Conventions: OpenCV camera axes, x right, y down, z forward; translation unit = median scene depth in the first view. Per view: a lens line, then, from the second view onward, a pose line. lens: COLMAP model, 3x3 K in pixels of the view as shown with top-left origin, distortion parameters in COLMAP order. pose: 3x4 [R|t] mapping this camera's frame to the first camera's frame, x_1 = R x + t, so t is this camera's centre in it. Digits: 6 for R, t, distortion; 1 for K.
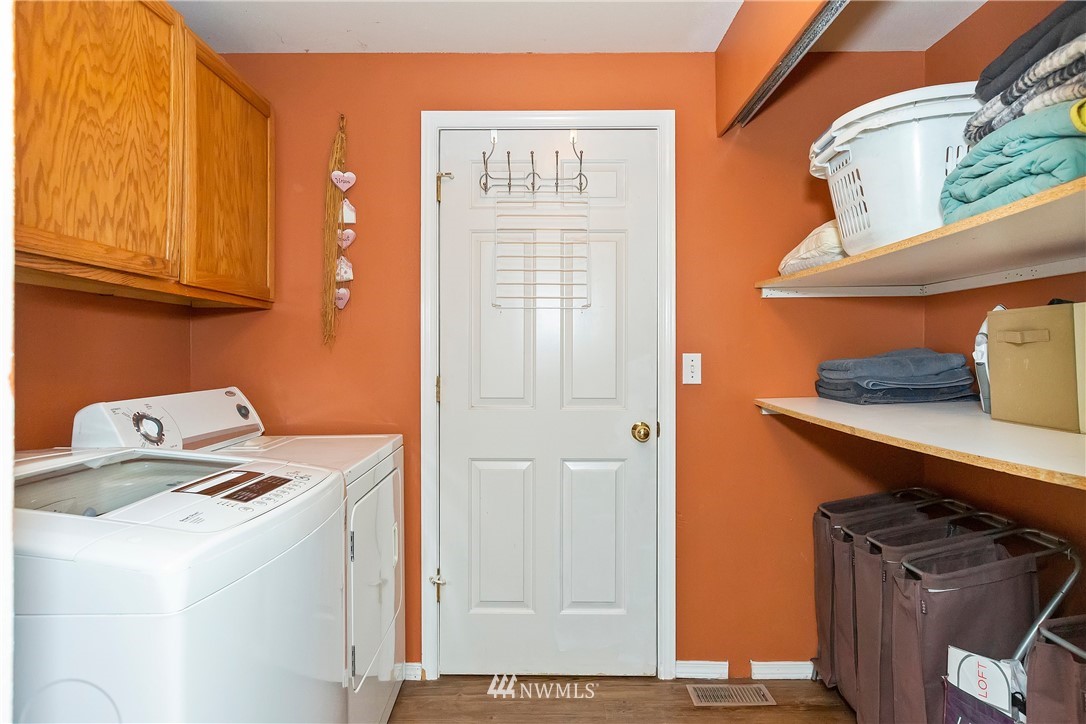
lens RADIAL K [[618.1, 0, 543.0], [0, 618.1, 362.0], [0, 0, 1]] dist [0.017408, 0.000043]
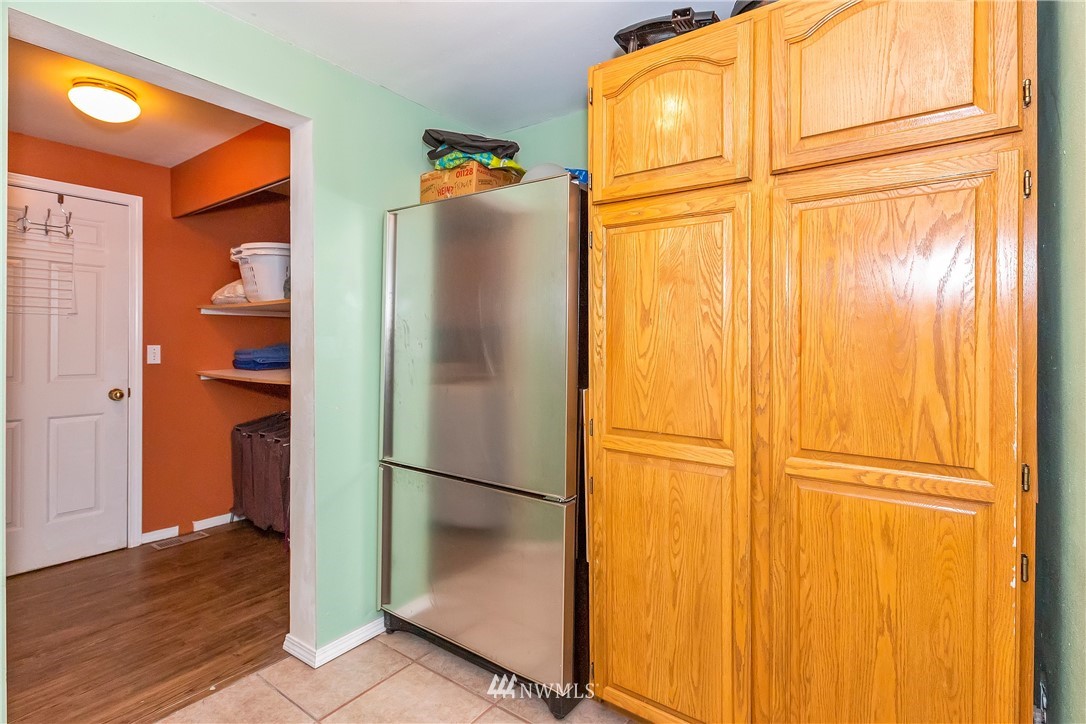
lens RADIAL K [[526.4, 0, 541.6], [0, 526.4, 345.0], [0, 0, 1]] dist [-0.001919, -0.000581]
pose [[0.583954, 0.000430, 0.811787, -0.298655], [-0.000855, 1.000000, 0.000085, -0.015364], [-0.811786, -0.000744, 0.583954, -0.667594]]
